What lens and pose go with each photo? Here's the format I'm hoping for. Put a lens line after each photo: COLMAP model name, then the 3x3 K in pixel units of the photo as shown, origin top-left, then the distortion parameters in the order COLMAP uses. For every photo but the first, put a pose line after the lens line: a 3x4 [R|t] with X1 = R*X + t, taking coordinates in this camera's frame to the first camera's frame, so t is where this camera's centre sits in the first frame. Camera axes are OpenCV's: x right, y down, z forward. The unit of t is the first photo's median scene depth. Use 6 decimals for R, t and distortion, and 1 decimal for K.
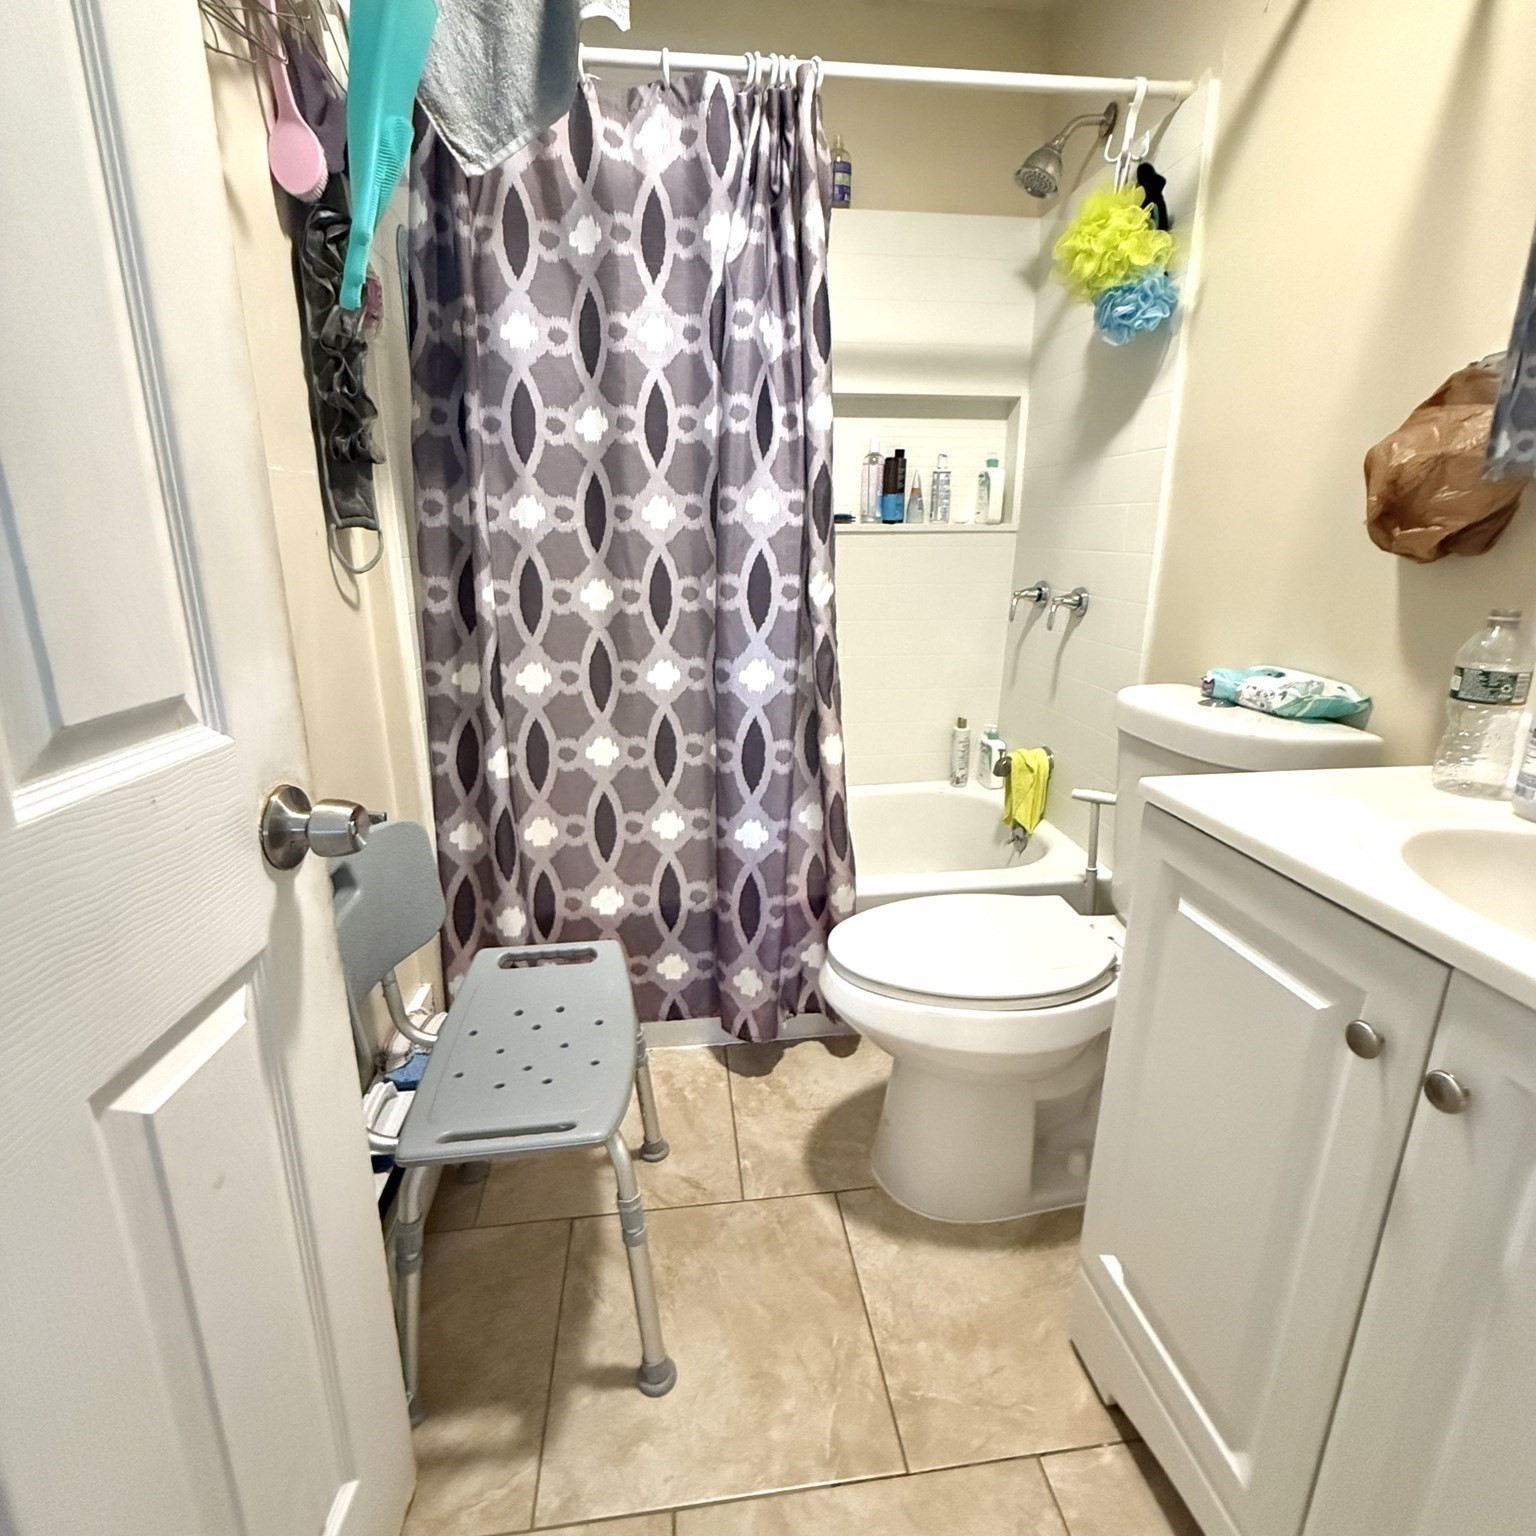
lens RADIAL K [[832.6, 0, 766.9], [0, 832.6, 755.3], [0, 0, 1]] dist [0.000535, 0.000792]
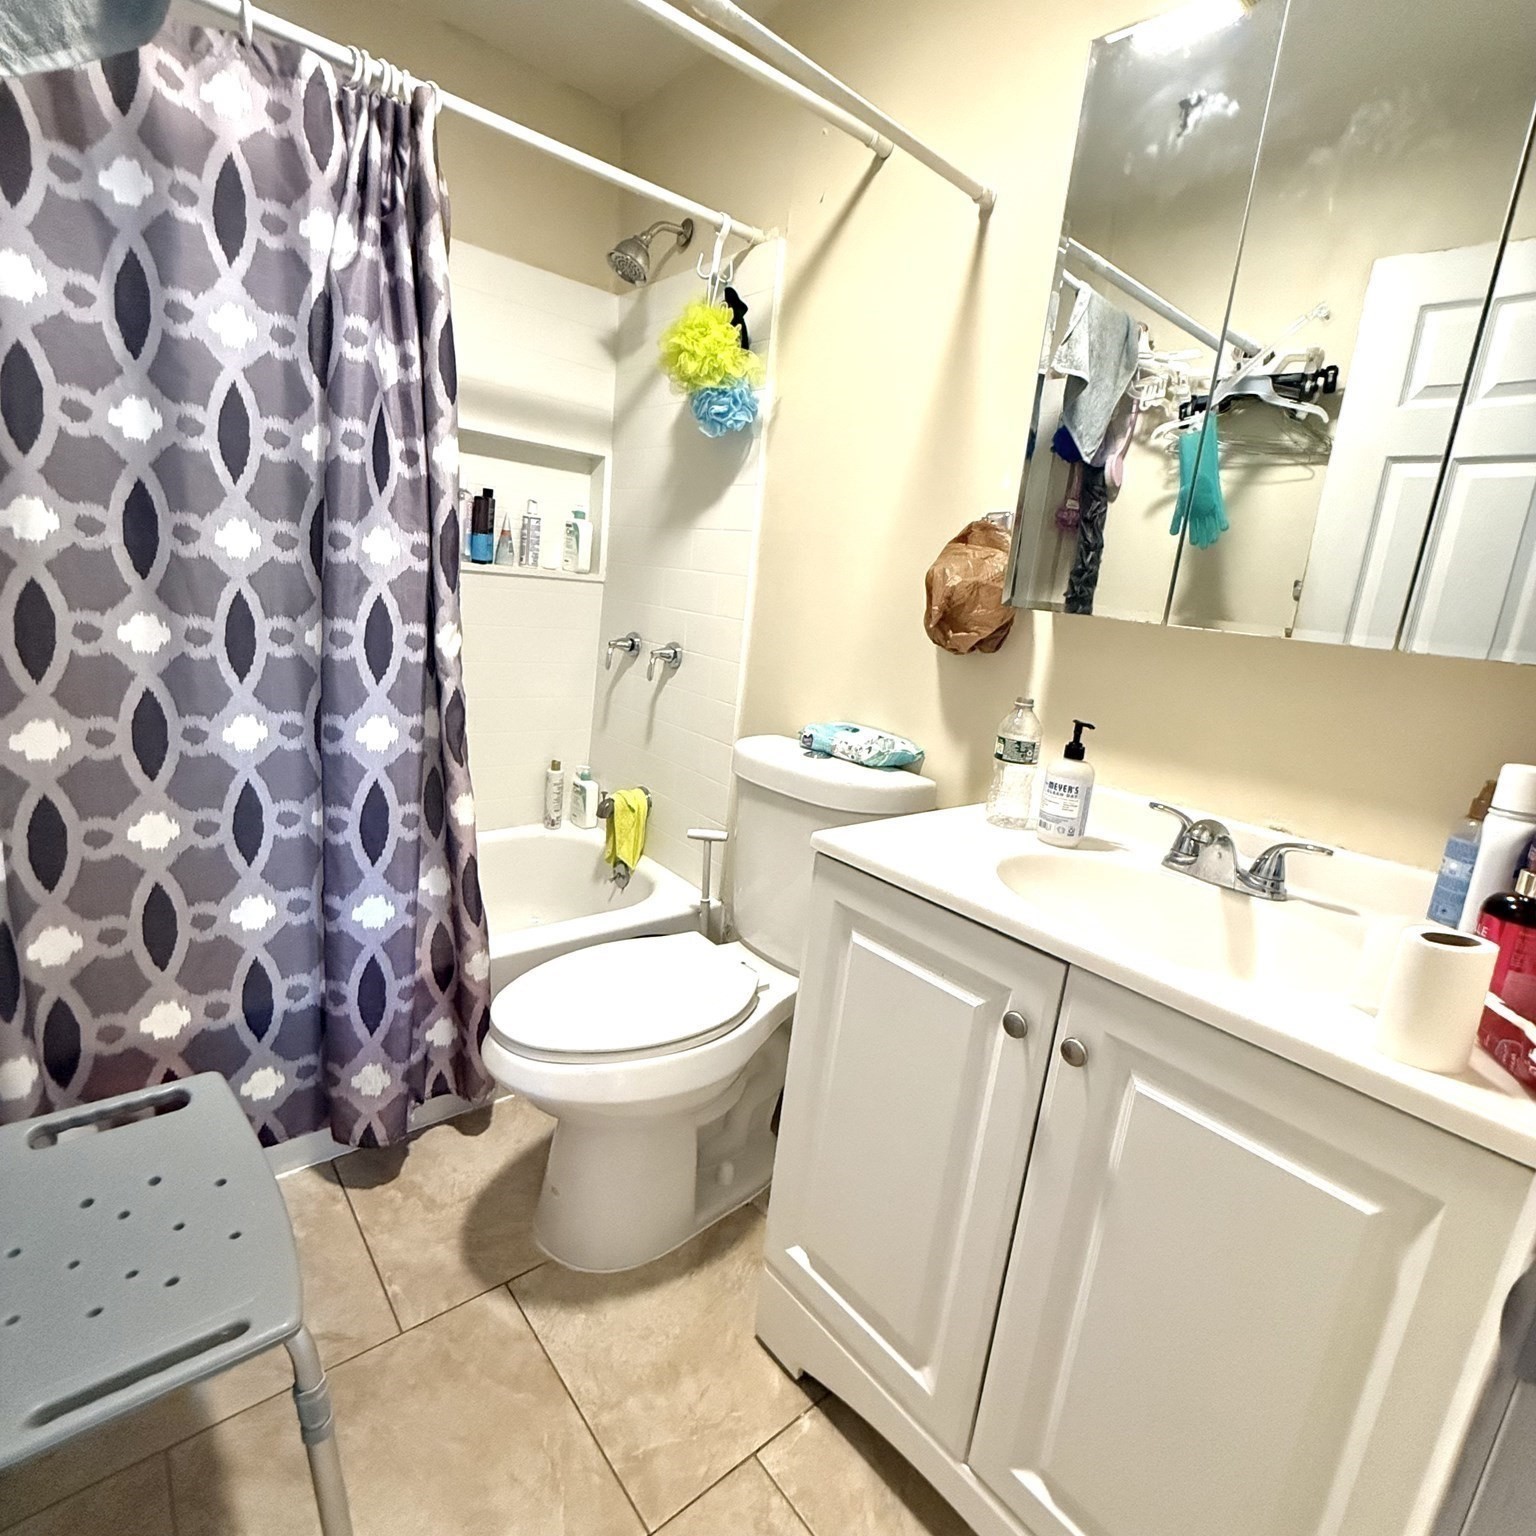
lens RADIAL K [[827.1, 0, 778.8], [0, 827.1, 753.7], [0, 0, 1]] dist [0.002298, -0.000356]
pose [[0.833027, -0.029952, 0.552421, -0.145463], [0.044555, 0.998922, -0.013025, -0.043559], [-0.551436, 0.035463, 0.833463, 0.024480]]
